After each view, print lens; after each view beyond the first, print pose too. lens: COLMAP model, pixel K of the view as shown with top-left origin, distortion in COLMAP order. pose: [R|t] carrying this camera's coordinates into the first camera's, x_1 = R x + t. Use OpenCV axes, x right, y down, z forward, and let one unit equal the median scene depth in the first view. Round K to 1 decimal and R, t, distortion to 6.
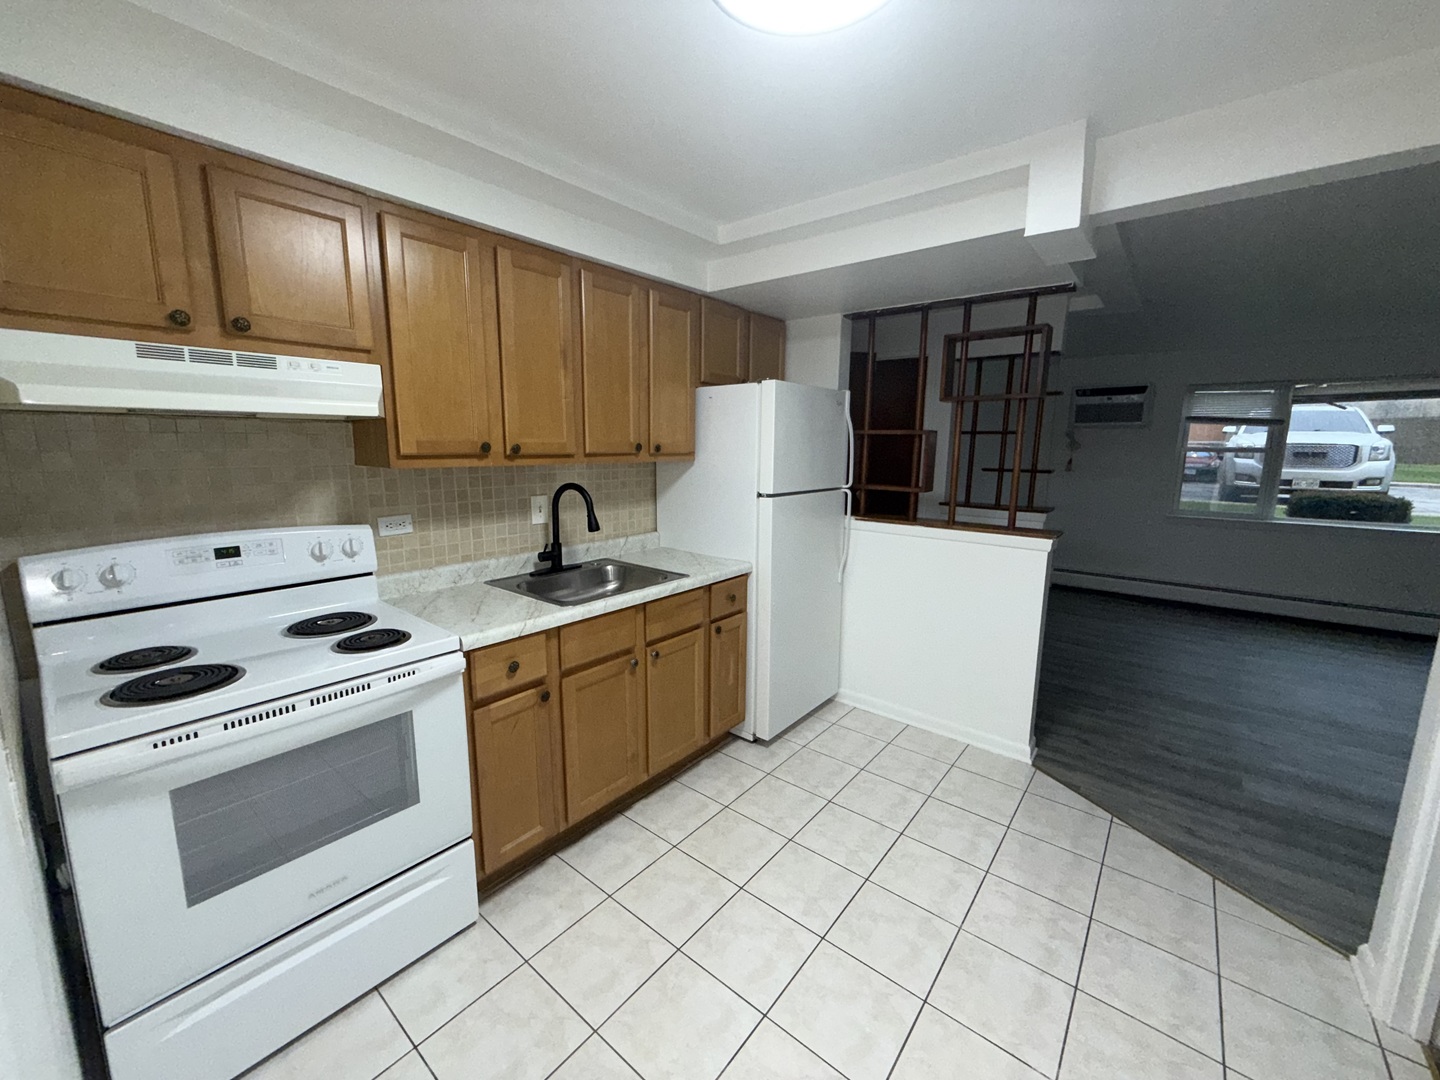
lens RADIAL K [[572.4, 0, 717.0], [0, 572.4, 538.4], [0, 0, 1]] dist [0.000062, 0.000026]
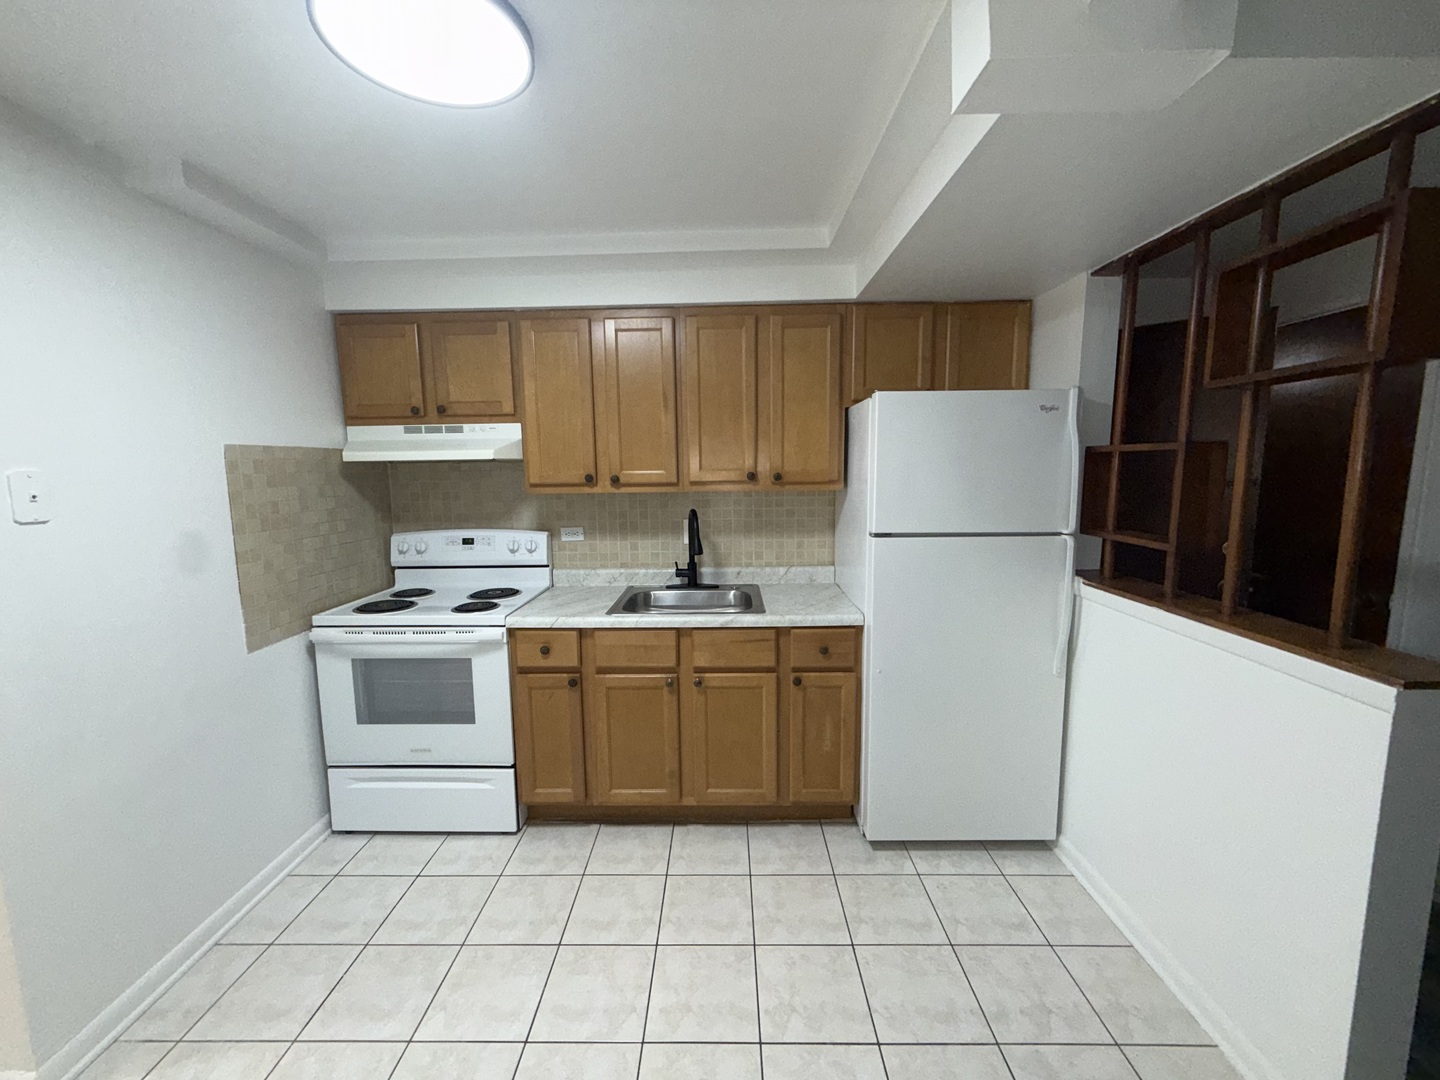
lens RADIAL K [[572.4, 0, 717.0], [0, 572.4, 538.4], [0, 0, 1]] dist [0.000062, 0.000026]
pose [[0.621553, 0.079829, -0.779294, 0.640993], [-0.110663, 0.993766, 0.013535, -0.061561], [0.775516, 0.077826, 0.626512, 0.358018]]
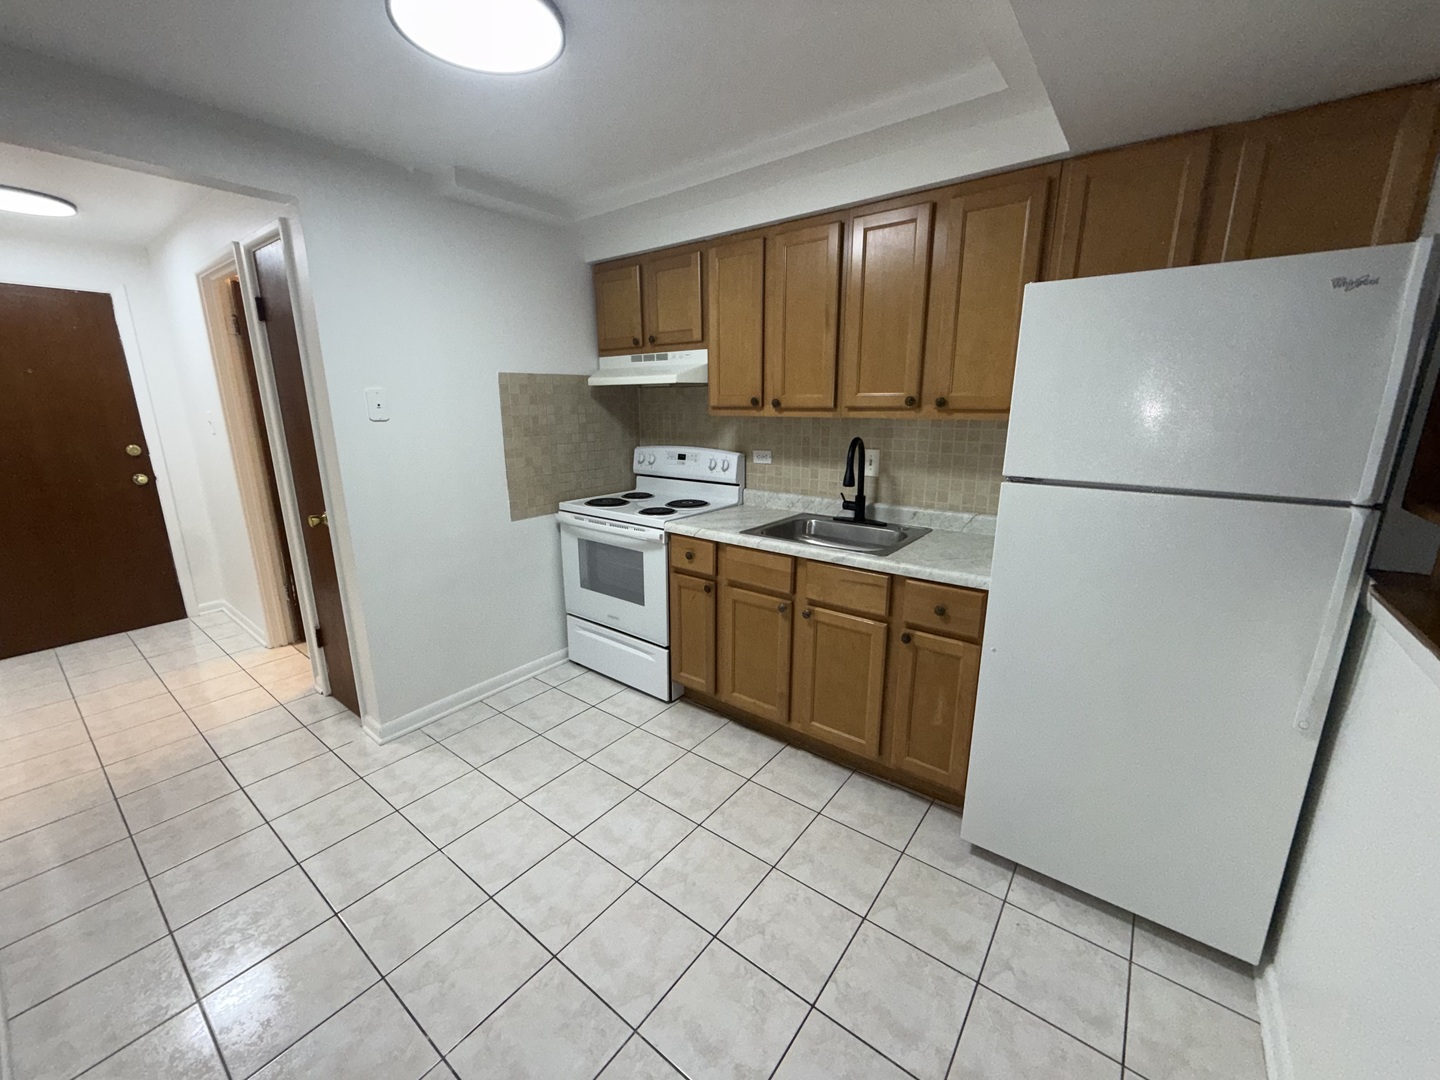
lens RADIAL K [[572.4, 0, 717.0], [0, 572.4, 538.4], [0, 0, 1]] dist [0.000062, 0.000026]
pose [[0.028292, 0.223865, -0.974209, 0.777566], [-0.161981, 0.962745, 0.216527, -0.104785], [0.986388, 0.151678, 0.063499, 0.726341]]
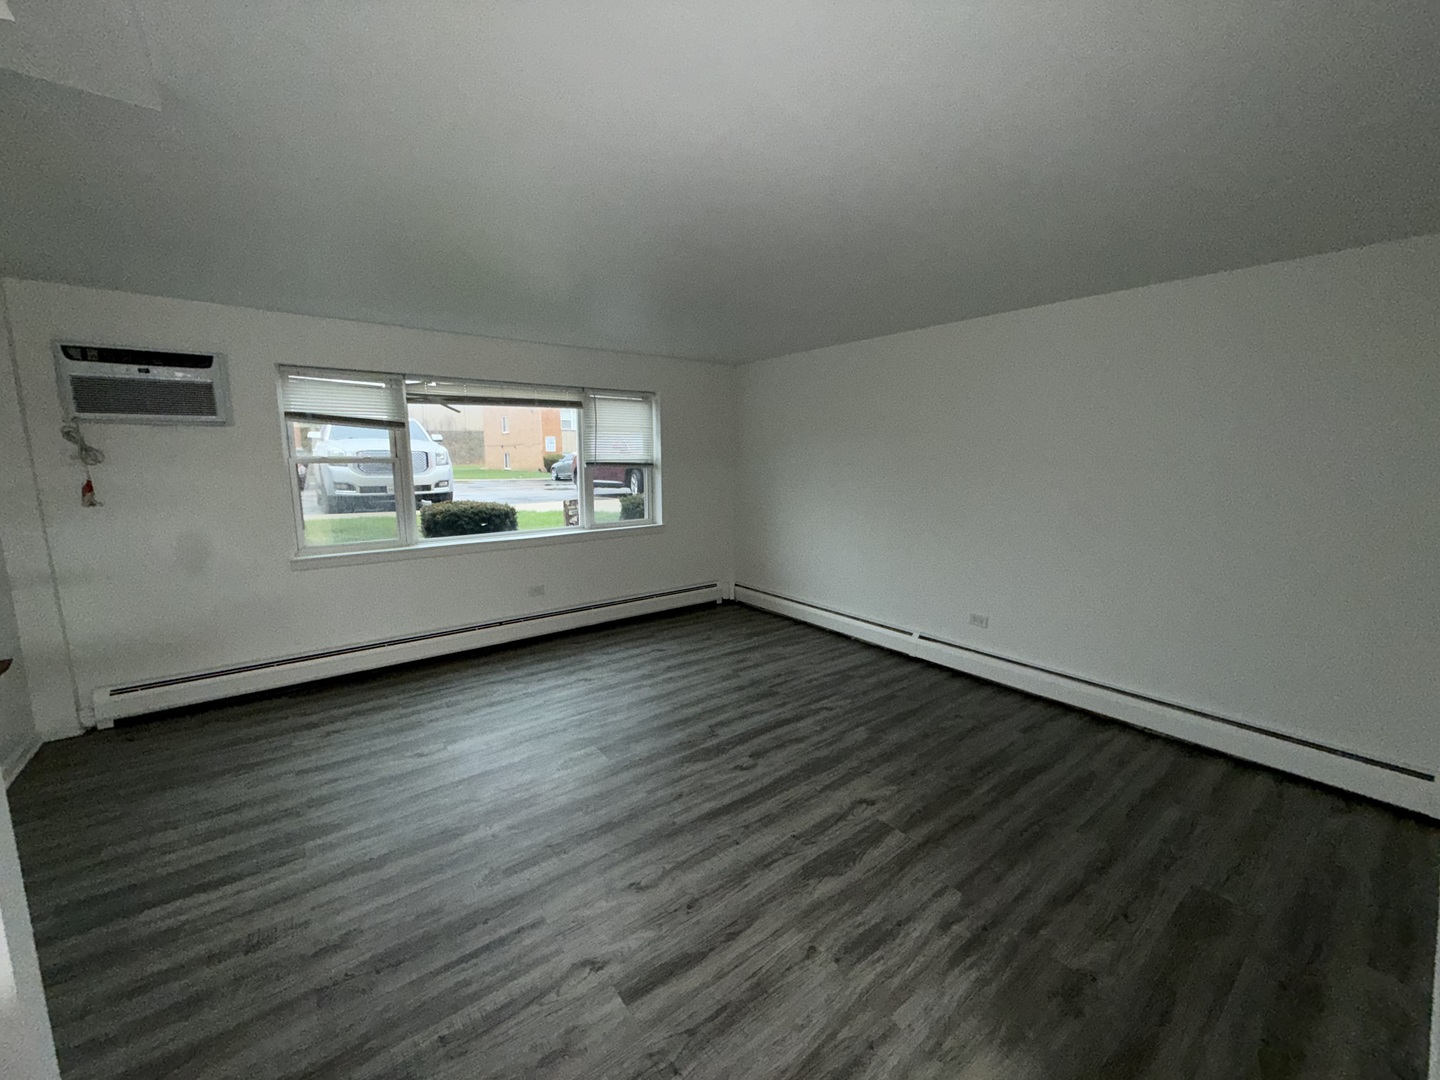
lens RADIAL K [[572.4, 0, 717.0], [0, 572.4, 538.4], [0, 0, 1]] dist [0.000062, 0.000026]
pose [[0.220556, -0.150635, 0.963672, 0.593275], [0.161343, 0.980026, 0.116265, -0.144247], [-0.961937, 0.129839, 0.240455, 0.842921]]
